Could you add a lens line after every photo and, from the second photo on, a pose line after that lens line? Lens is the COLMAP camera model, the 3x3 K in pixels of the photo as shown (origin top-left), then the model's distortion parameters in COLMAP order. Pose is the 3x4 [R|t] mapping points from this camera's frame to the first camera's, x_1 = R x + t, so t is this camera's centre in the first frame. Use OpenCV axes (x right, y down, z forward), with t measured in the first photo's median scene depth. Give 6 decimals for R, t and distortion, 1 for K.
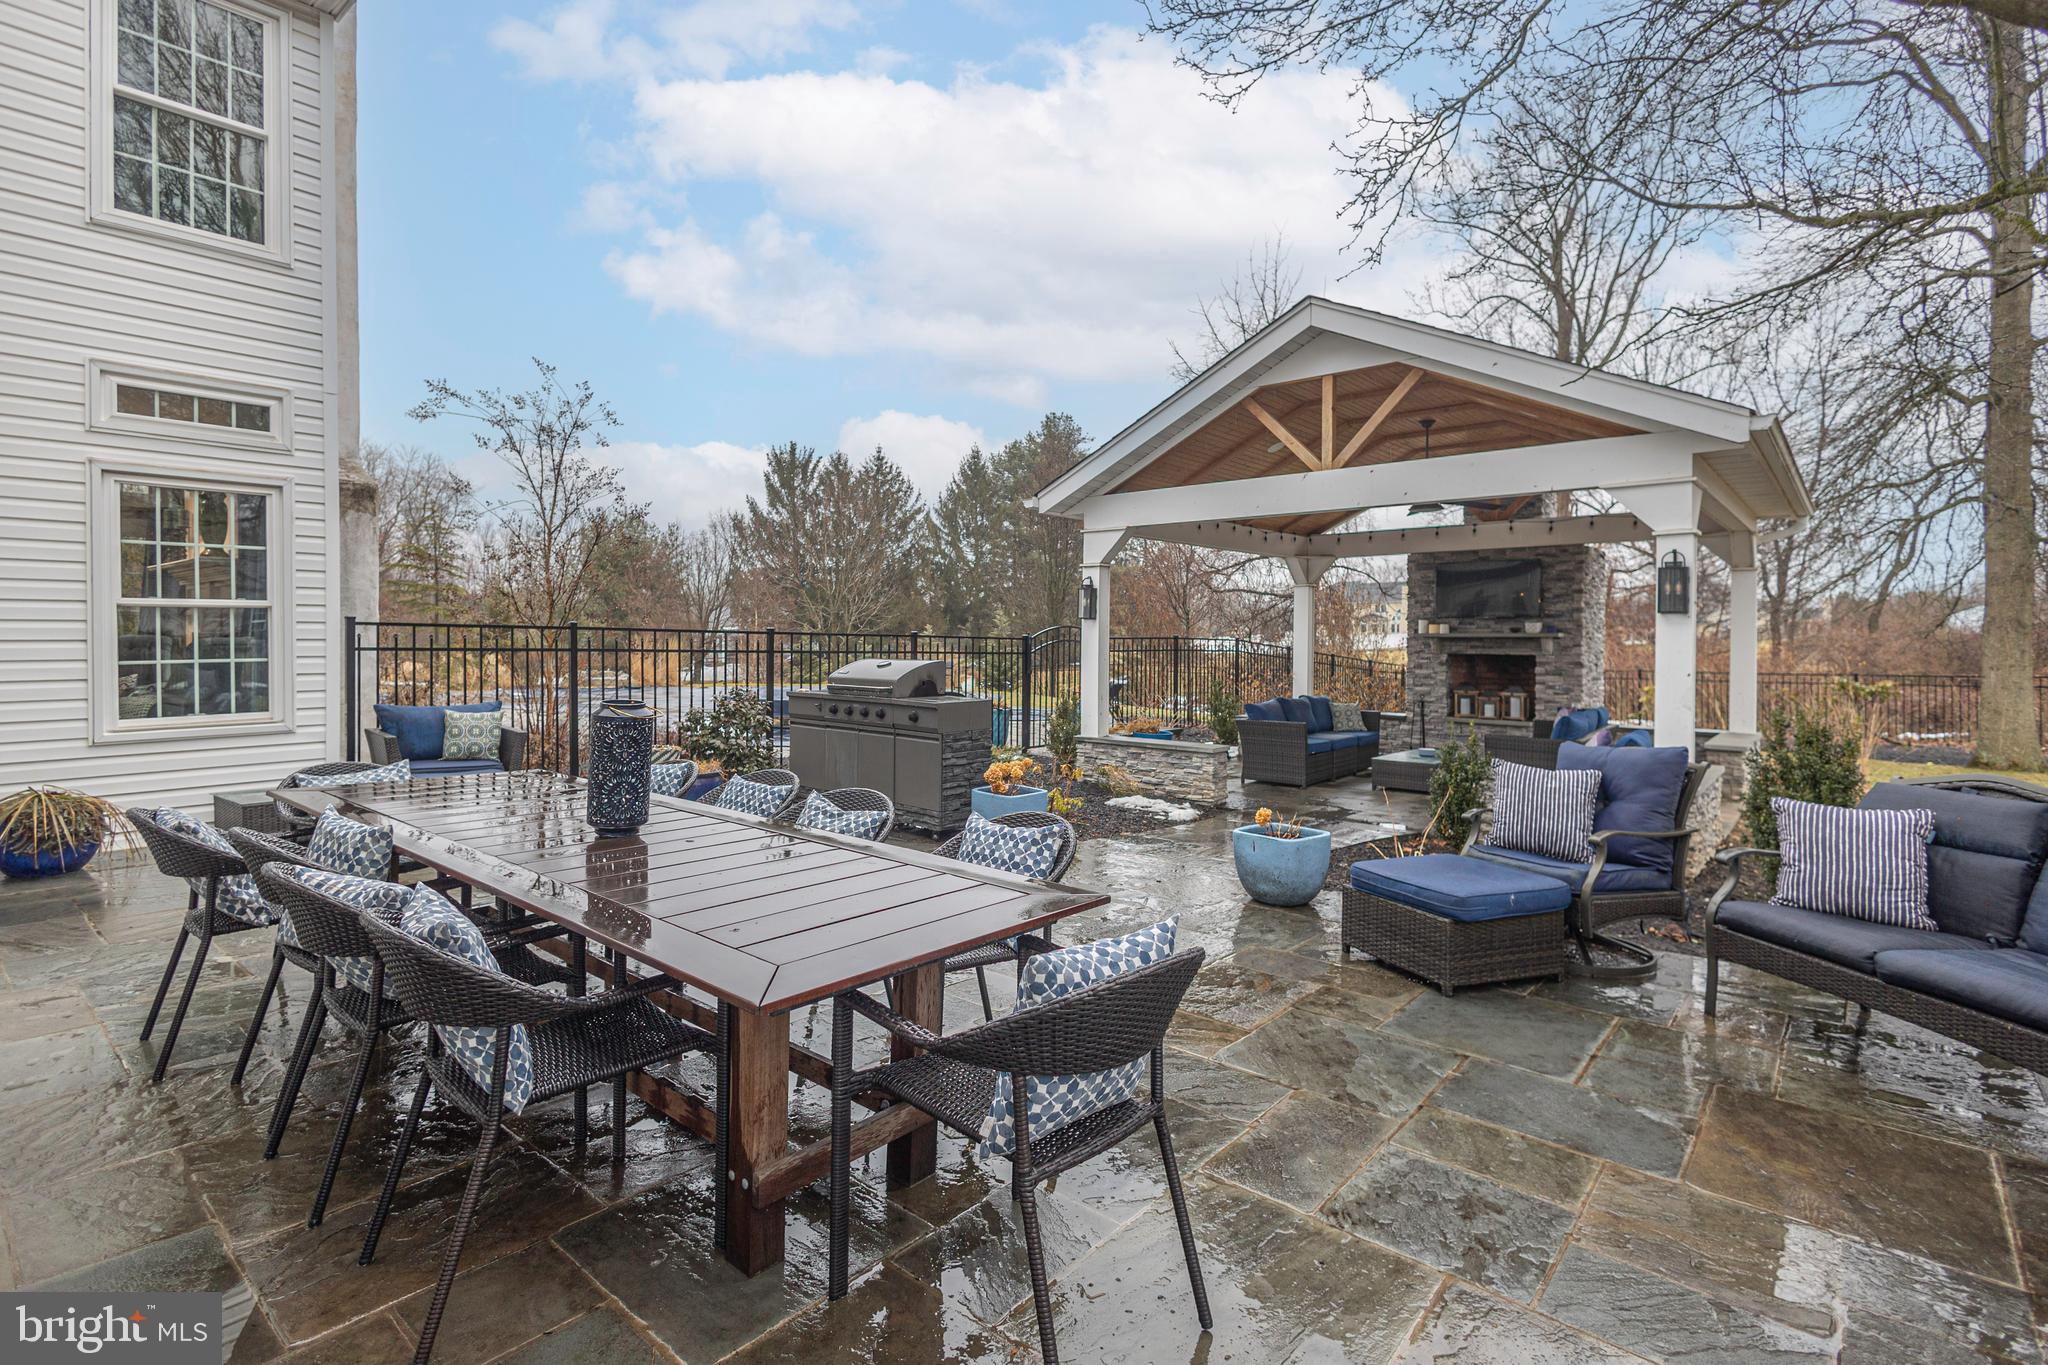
lens RADIAL K [[977.2, 0, 1016.6], [0, 977.2, 645.1], [0, 0, 1]] dist [0.001686, -0.000436]
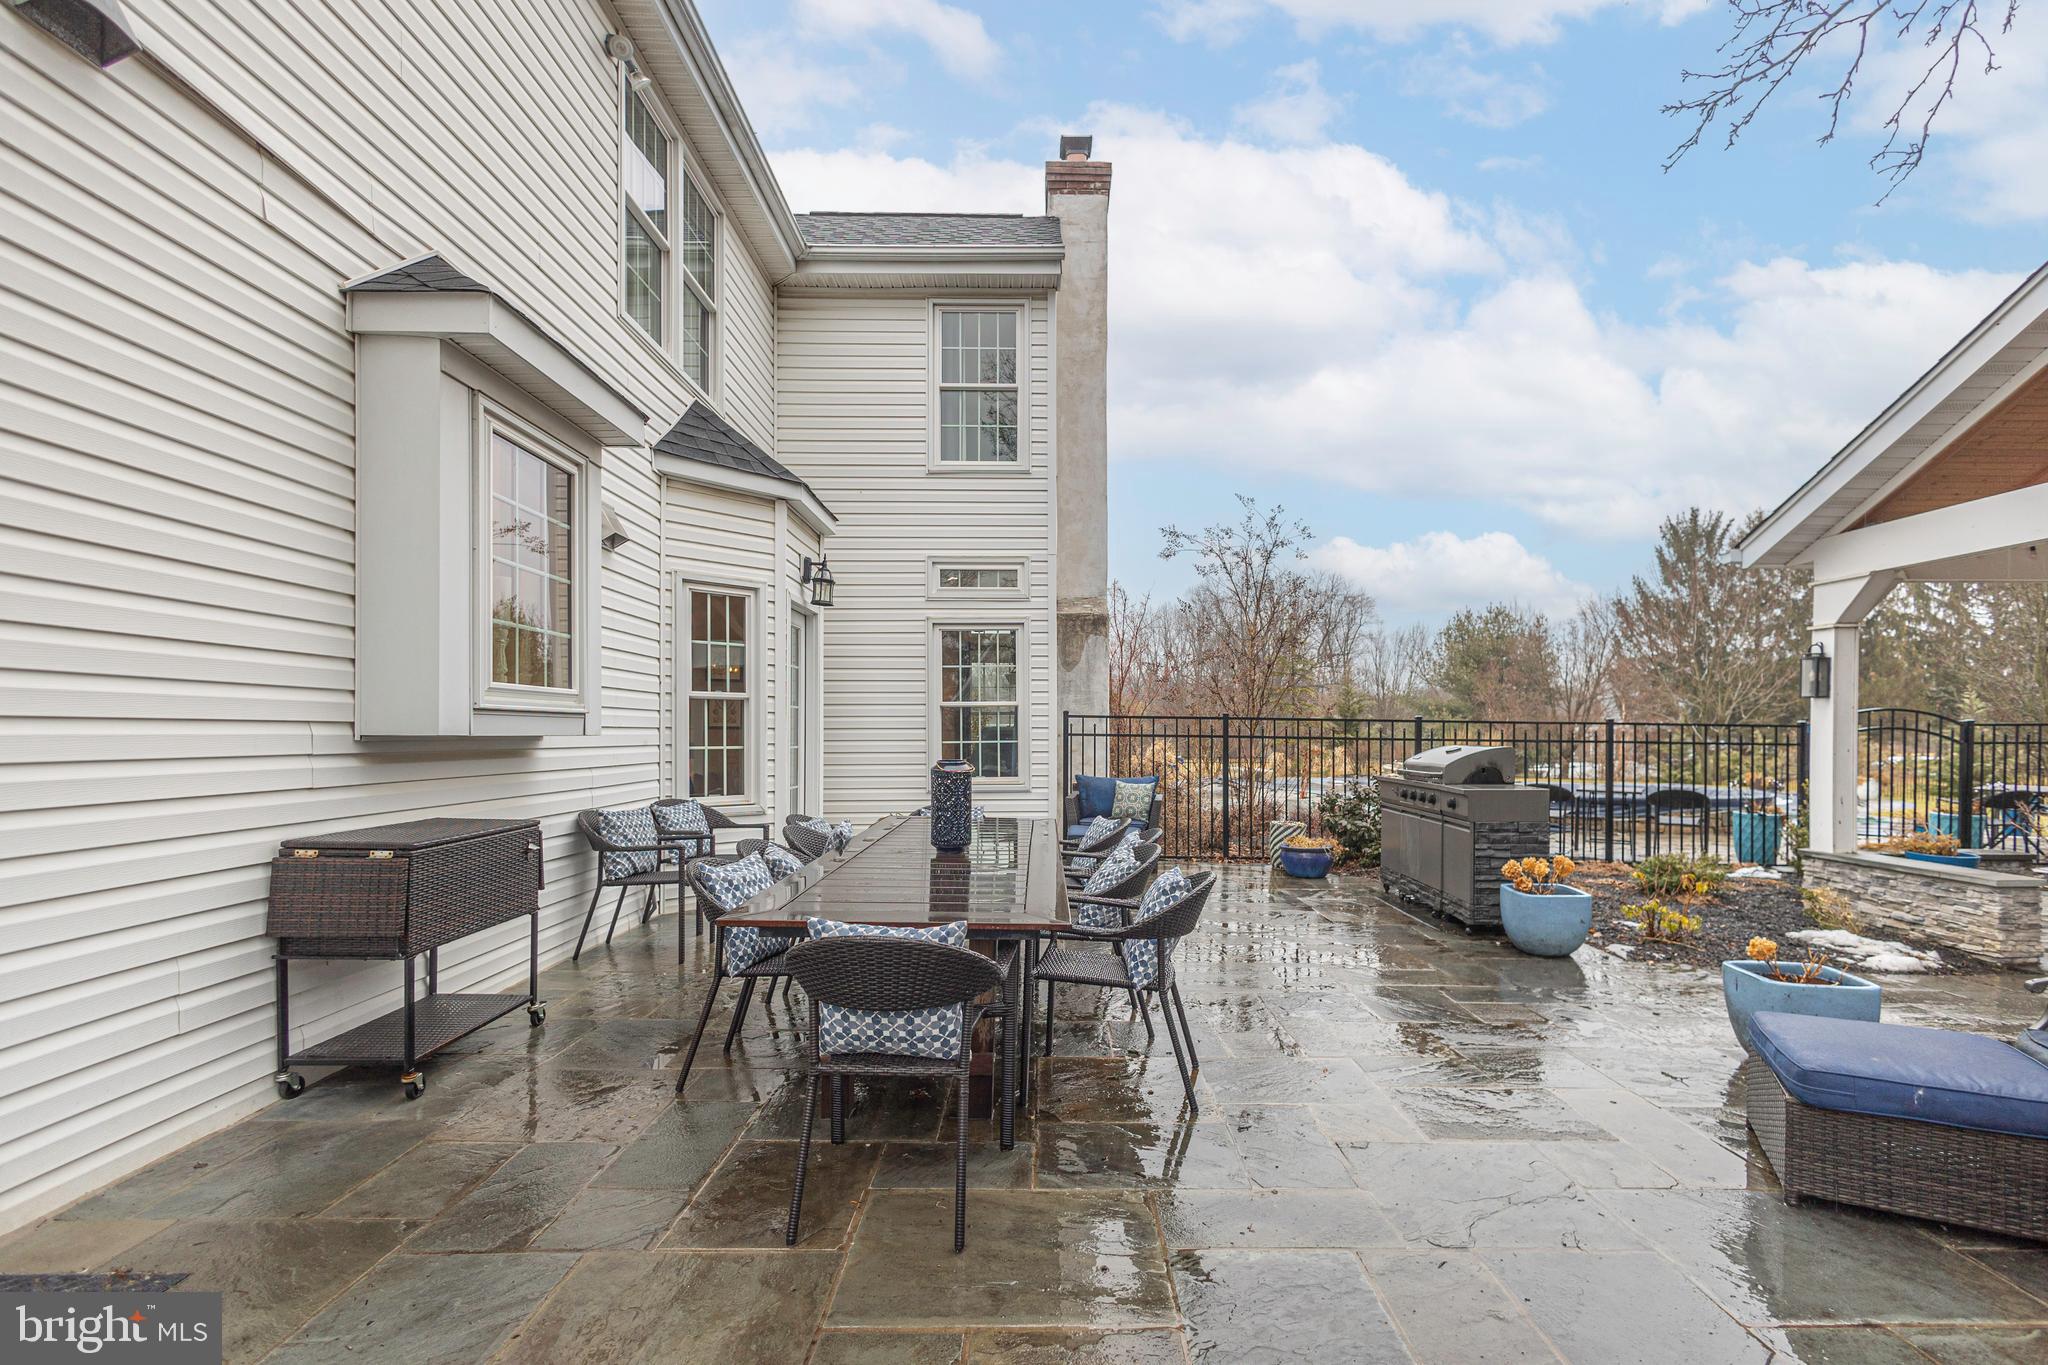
lens RADIAL K [[964.1, 0, 1061.3], [0, 964.1, 723.2], [0, 0, 1]] dist [0.007280, 0.000056]
pose [[0.676736, -0.011511, -0.736136, 0.231530], [-0.002404, 0.999838, -0.017845, 0.008419], [0.736222, 0.013845, 0.676598, 0.047849]]
